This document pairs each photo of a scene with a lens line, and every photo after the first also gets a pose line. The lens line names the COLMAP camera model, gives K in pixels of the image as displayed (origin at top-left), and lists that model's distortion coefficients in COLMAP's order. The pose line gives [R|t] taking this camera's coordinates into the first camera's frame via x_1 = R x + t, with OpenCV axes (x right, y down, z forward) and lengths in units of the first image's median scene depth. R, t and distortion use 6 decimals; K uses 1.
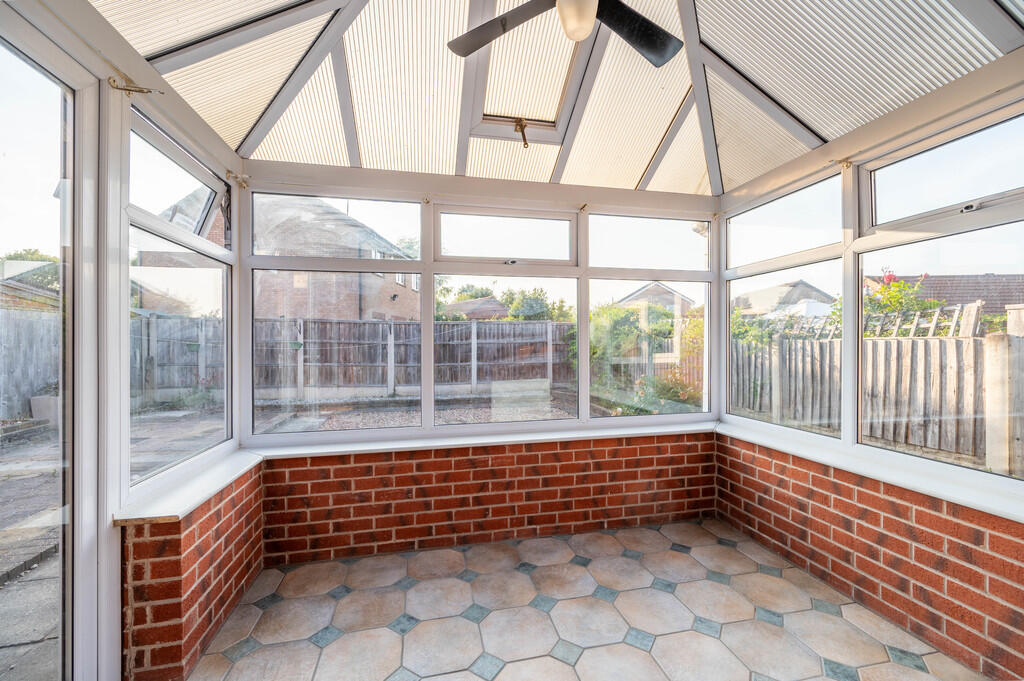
lens RADIAL K [[409.3, 0, 507.1], [0, 409.3, 344.5], [0, 0, 1]] dist [-0.000076, 0.000015]
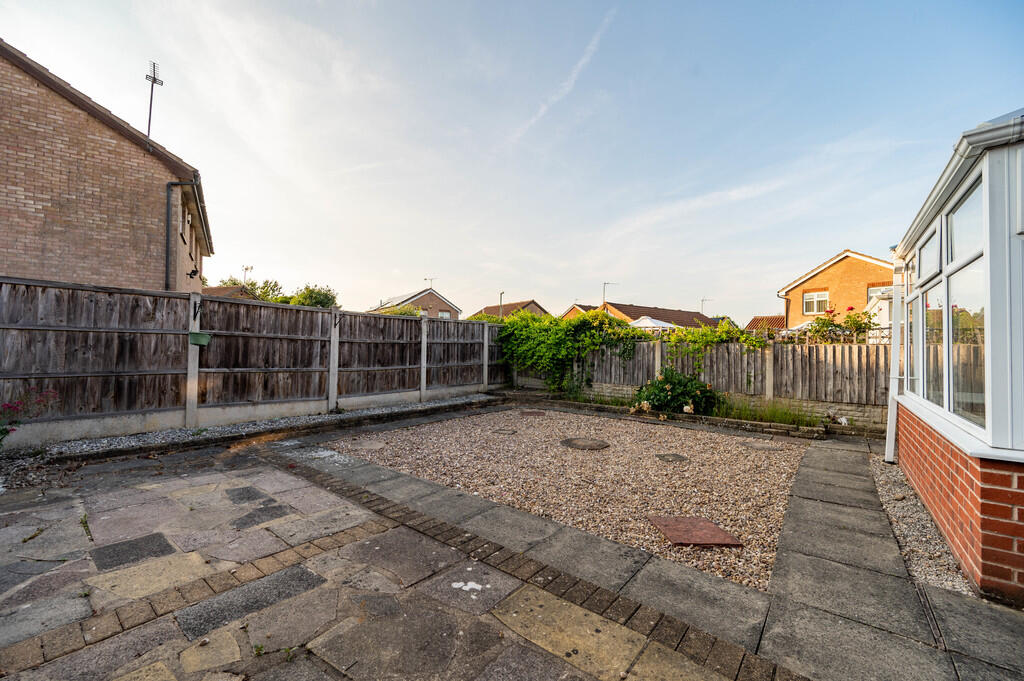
lens RADIAL K [[409.3, 0, 507.1], [0, 409.3, 344.5], [0, 0, 1]] dist [-0.000076, 0.000015]
pose [[0.775520, 0.020362, 0.630995, -0.510797], [-0.013532, 0.999786, -0.015631, 0.012879], [-0.631178, 0.003583, 0.775630, 0.240448]]
